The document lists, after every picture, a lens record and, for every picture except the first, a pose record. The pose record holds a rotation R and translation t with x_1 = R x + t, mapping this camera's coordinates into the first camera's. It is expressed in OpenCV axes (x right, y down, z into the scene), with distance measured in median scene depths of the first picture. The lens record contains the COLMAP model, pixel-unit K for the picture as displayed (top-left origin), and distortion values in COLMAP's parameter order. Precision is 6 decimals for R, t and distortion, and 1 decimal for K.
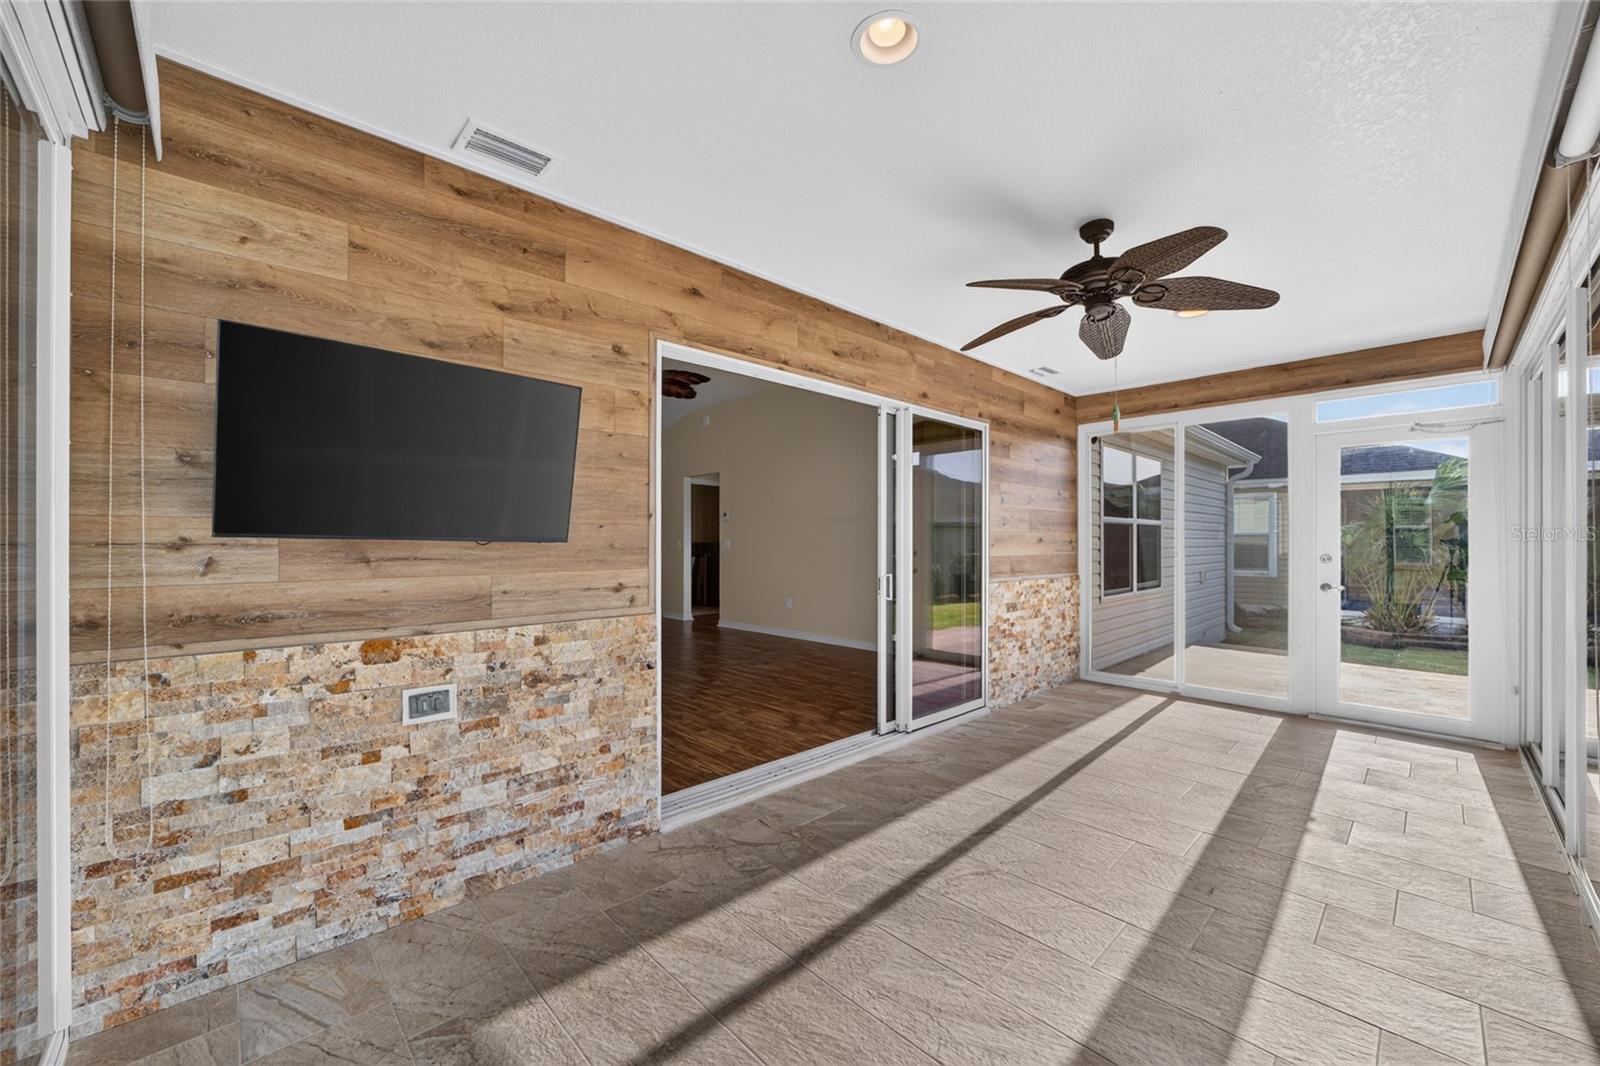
lens RADIAL K [[619.3, 0, 798.1], [0, 619.3, 539.4], [0, 0, 1]] dist [-0.020551, 0.003653]
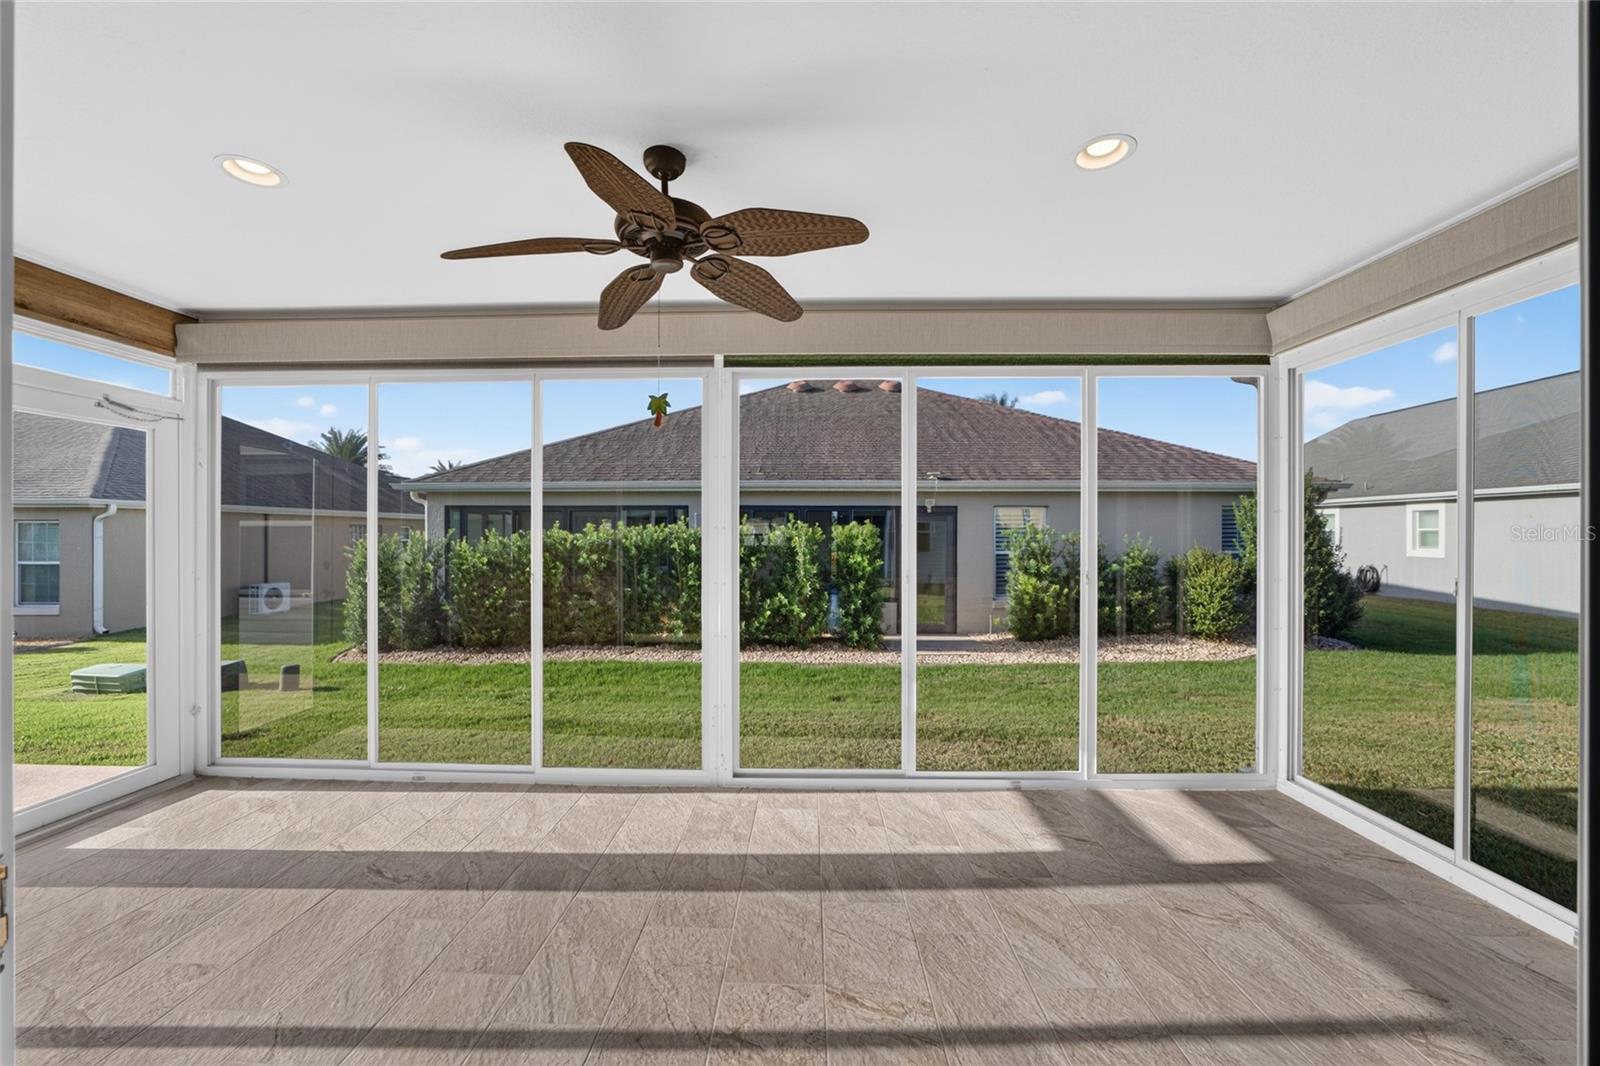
lens RADIAL K [[619.3, 0, 795.3], [0, 619.3, 531.6], [0, 0, 1]] dist [-0.020551, 0.003653]
pose [[-0.704419, 0.004183, 0.709773, -0.196654], [-0.002760, 0.999959, -0.008632, -0.035958], [-0.709779, -0.008039, -0.704378, 1.556323]]
